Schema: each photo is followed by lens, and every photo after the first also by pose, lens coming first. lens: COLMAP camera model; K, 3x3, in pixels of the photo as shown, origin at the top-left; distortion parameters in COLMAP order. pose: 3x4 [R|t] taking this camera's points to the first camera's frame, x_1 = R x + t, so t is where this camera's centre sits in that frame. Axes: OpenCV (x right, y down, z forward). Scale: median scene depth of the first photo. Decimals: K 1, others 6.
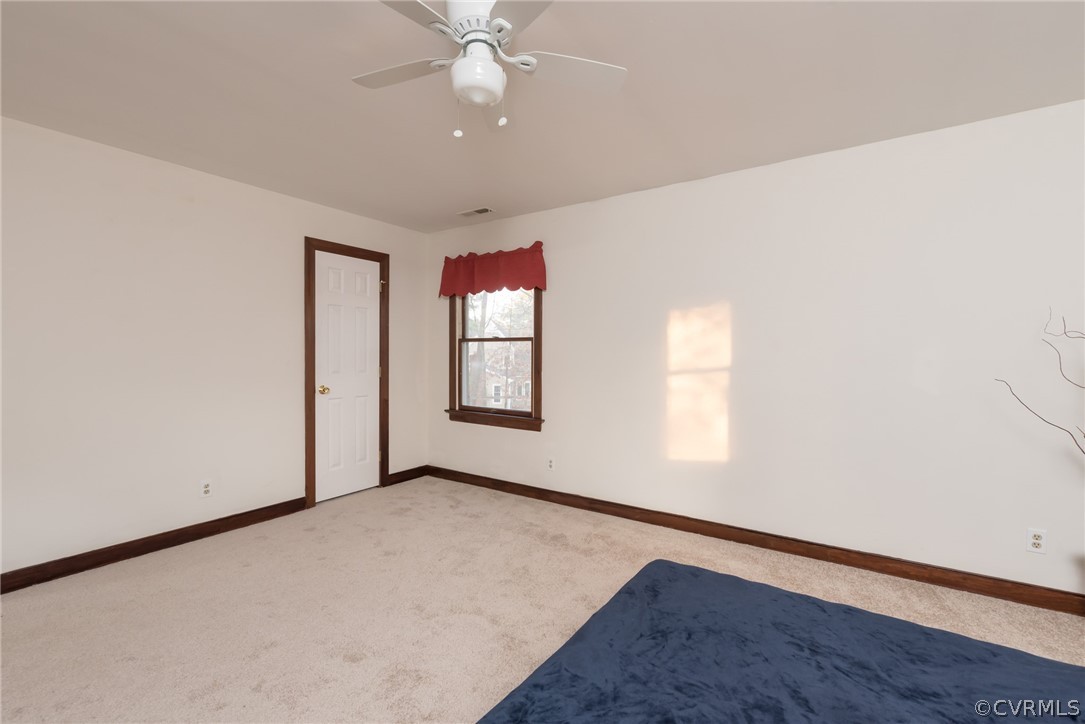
lens RADIAL K [[460.8, 0, 543.2], [0, 460.8, 351.1], [0, 0, 1]] dist [0.000515, 0.000076]
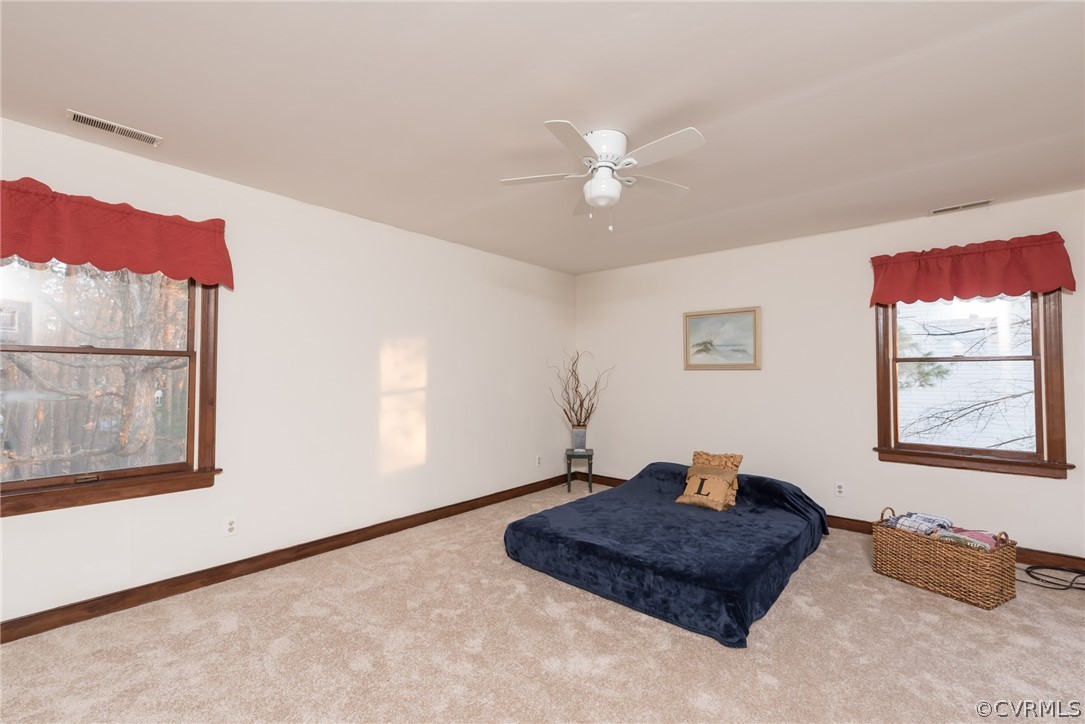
lens RADIAL K [[459.8, 0, 542.5], [0, 459.8, 362.0], [0, 0, 1]] dist [0.000388, -0.000063]
pose [[0.107879, 0.031159, 0.993676, -0.702954], [-0.012525, 0.999472, -0.029981, -0.001904], [-0.994085, -0.009211, 0.108212, 0.454059]]
